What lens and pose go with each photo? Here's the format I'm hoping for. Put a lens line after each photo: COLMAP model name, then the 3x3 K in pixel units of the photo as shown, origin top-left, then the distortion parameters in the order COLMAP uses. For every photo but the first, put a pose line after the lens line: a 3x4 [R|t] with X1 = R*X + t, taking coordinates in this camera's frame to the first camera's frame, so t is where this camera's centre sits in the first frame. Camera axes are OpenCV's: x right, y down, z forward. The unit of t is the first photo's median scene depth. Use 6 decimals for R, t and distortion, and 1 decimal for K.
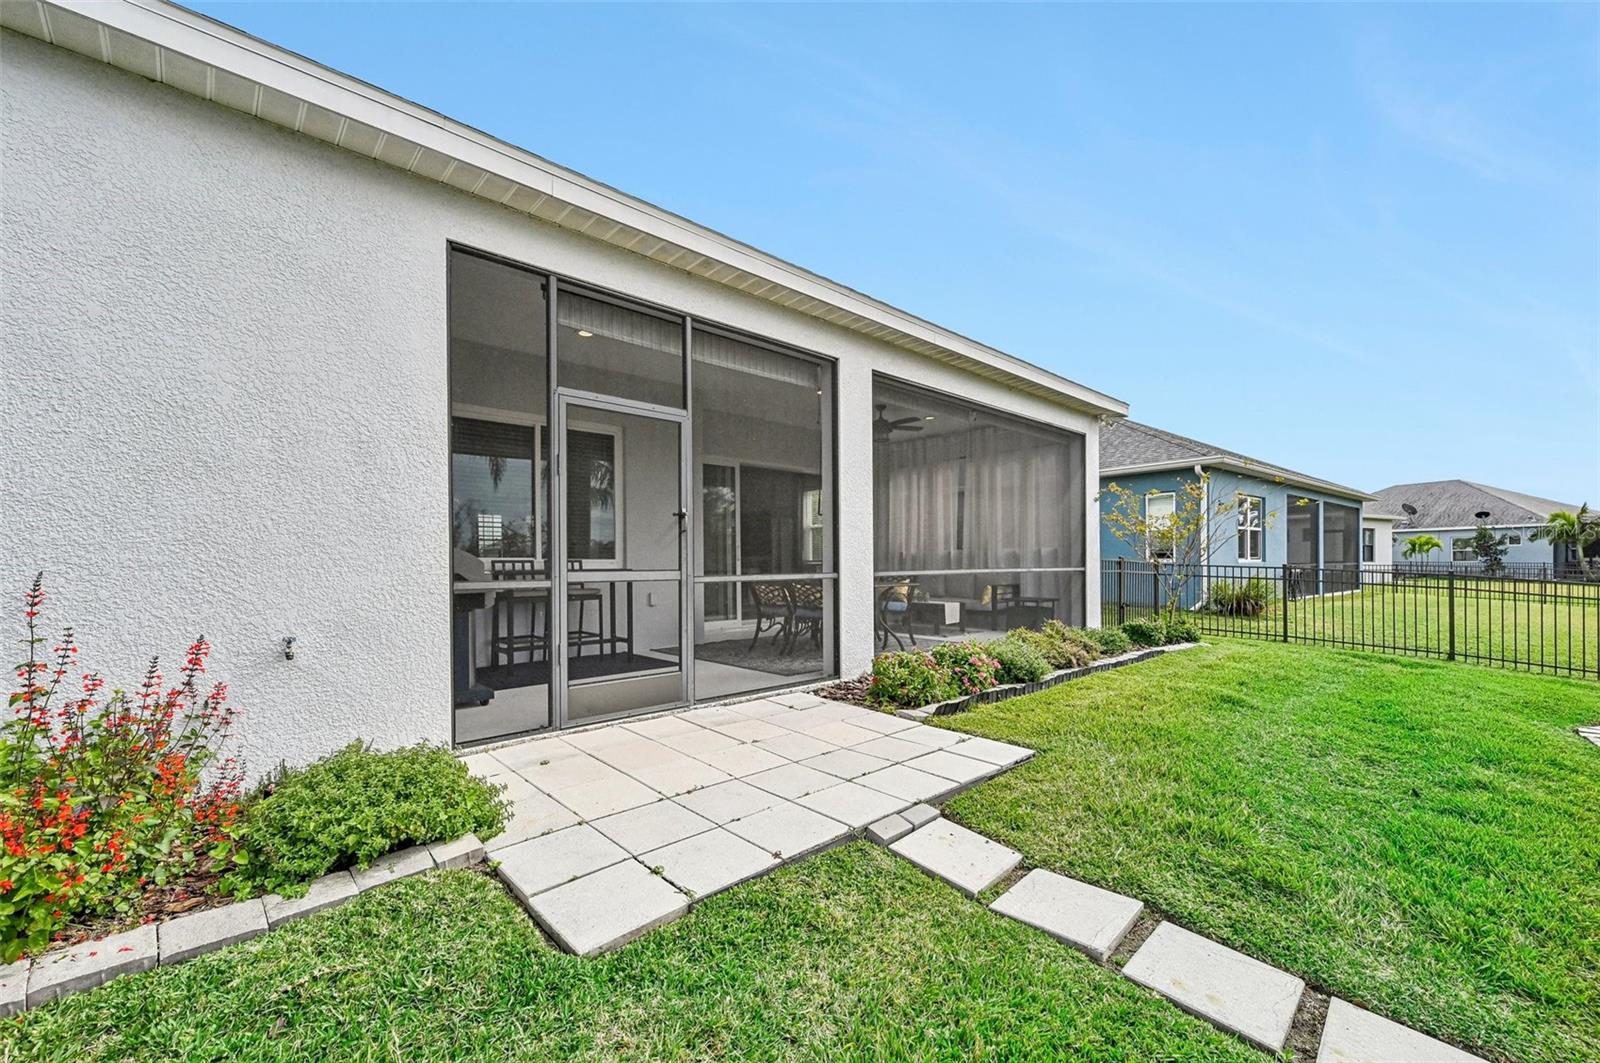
lens RADIAL K [[634.7, 0, 807.7], [0, 634.7, 568.2], [0, 0, 1]] dist [-0.003032, -0.000185]
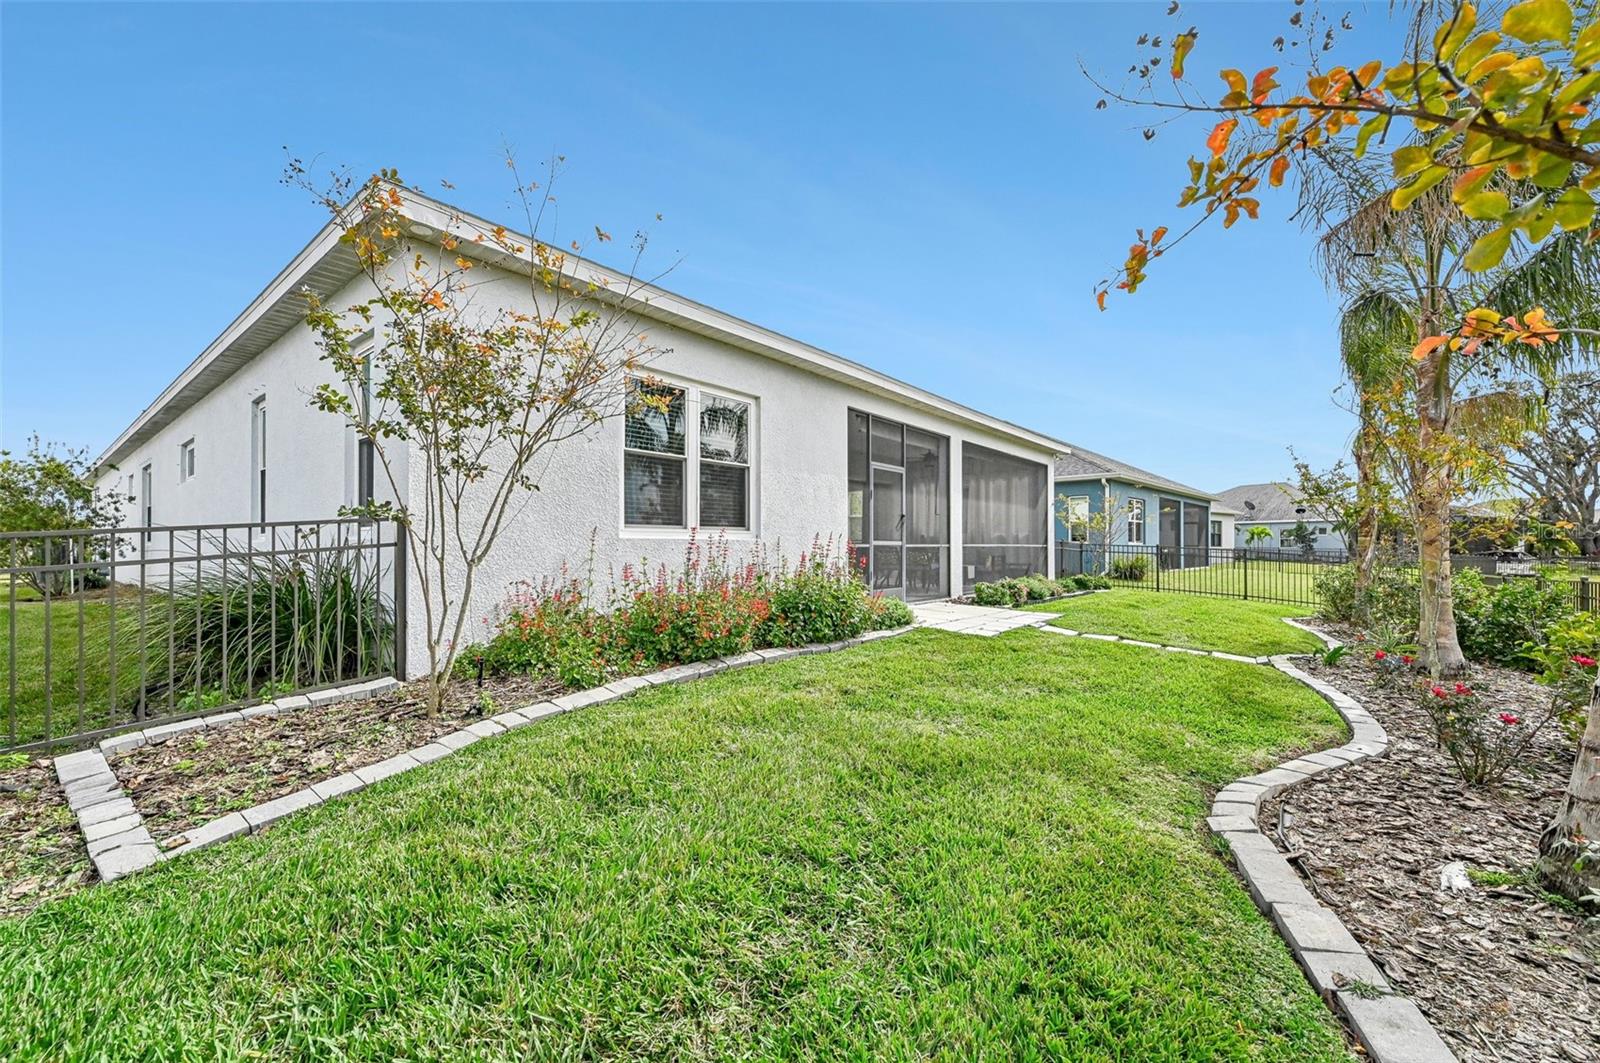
lens RADIAL K [[634.7, 0, 805.4], [0, 634.7, 536.1], [0, 0, 1]] dist [-0.003032, -0.000185]
pose [[0.990595, 0.010654, 0.136409, -0.280348], [-0.007374, 0.999672, -0.024524, 0.014249], [-0.136626, 0.023288, 0.990349, -0.376084]]
